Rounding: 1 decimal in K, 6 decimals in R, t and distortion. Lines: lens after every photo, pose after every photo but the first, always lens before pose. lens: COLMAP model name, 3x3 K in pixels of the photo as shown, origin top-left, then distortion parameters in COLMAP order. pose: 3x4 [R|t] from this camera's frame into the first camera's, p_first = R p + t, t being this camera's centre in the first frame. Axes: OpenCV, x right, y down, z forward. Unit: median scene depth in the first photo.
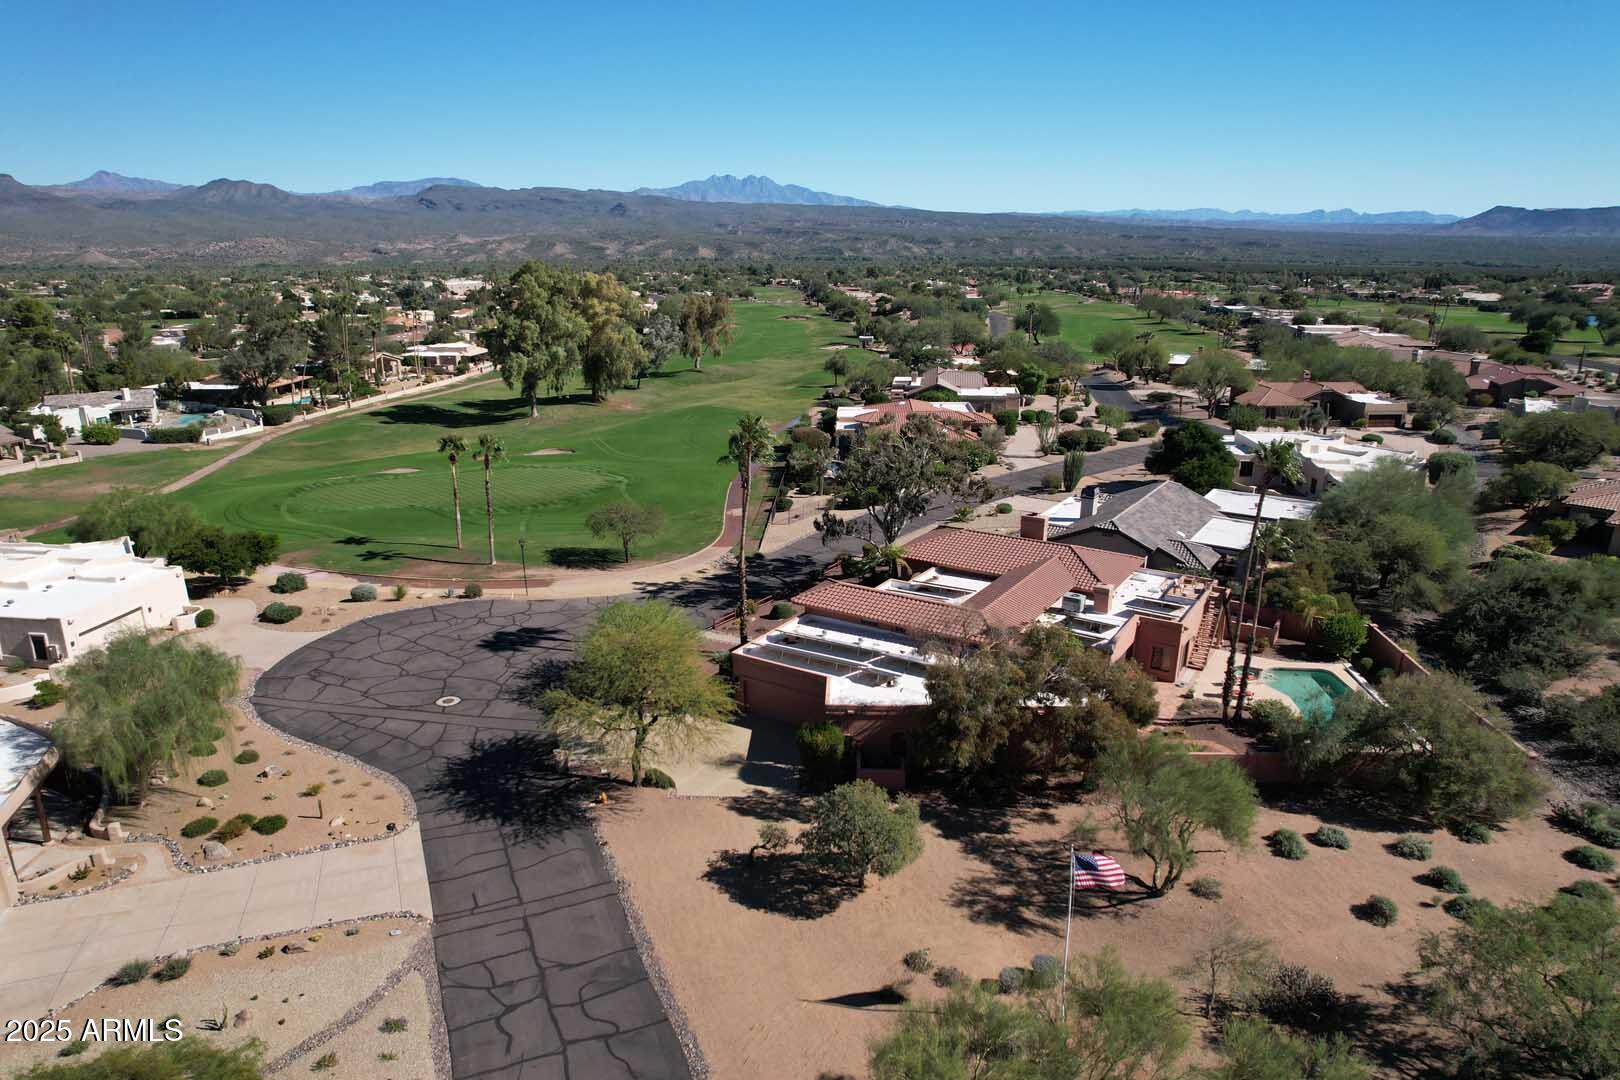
lens RADIAL K [[1042.3, 0, 801.0], [0, 1042.3, 550.0], [0, 0, 1]] dist [-0.069824, 0.057545]
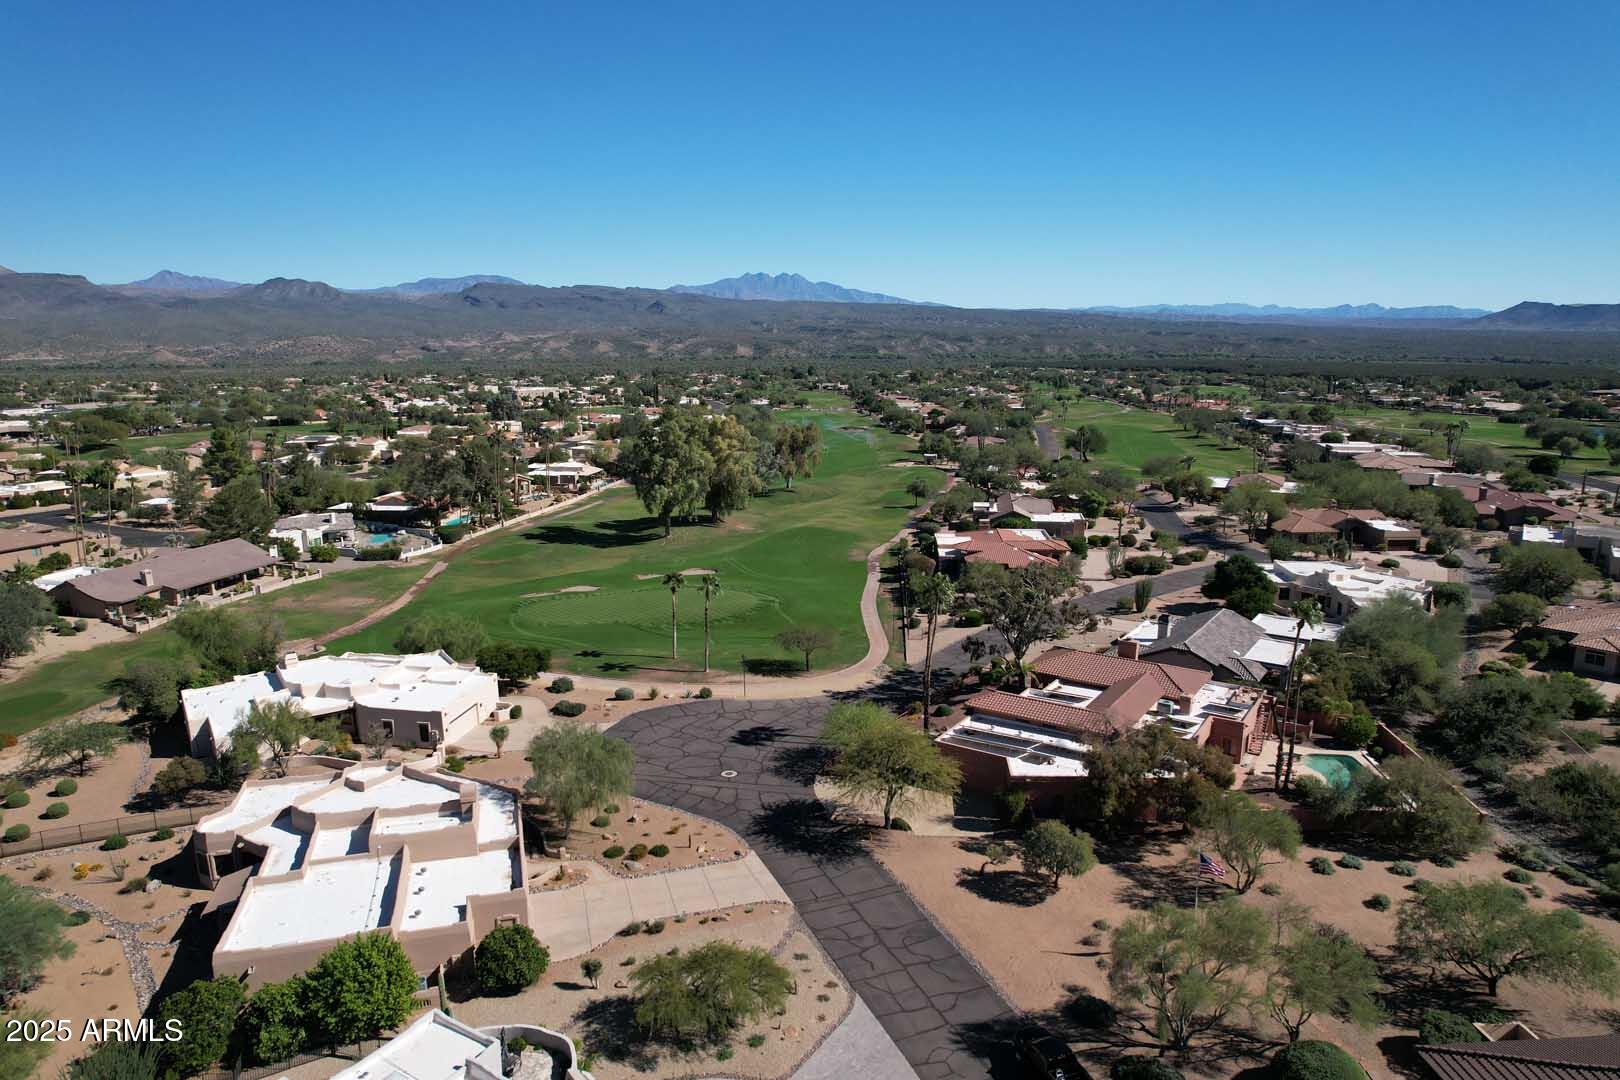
lens RADIAL K [[1042.3, 0, 799.4], [0, 1042.3, 543.0], [0, 0, 1]] dist [-0.069824, 0.057545]
pose [[0.999516, 0.004129, -0.030827, -0.135650], [-0.006985, 0.995628, -0.093143, -0.025785], [0.030308, 0.093313, 0.995175, -0.306080]]
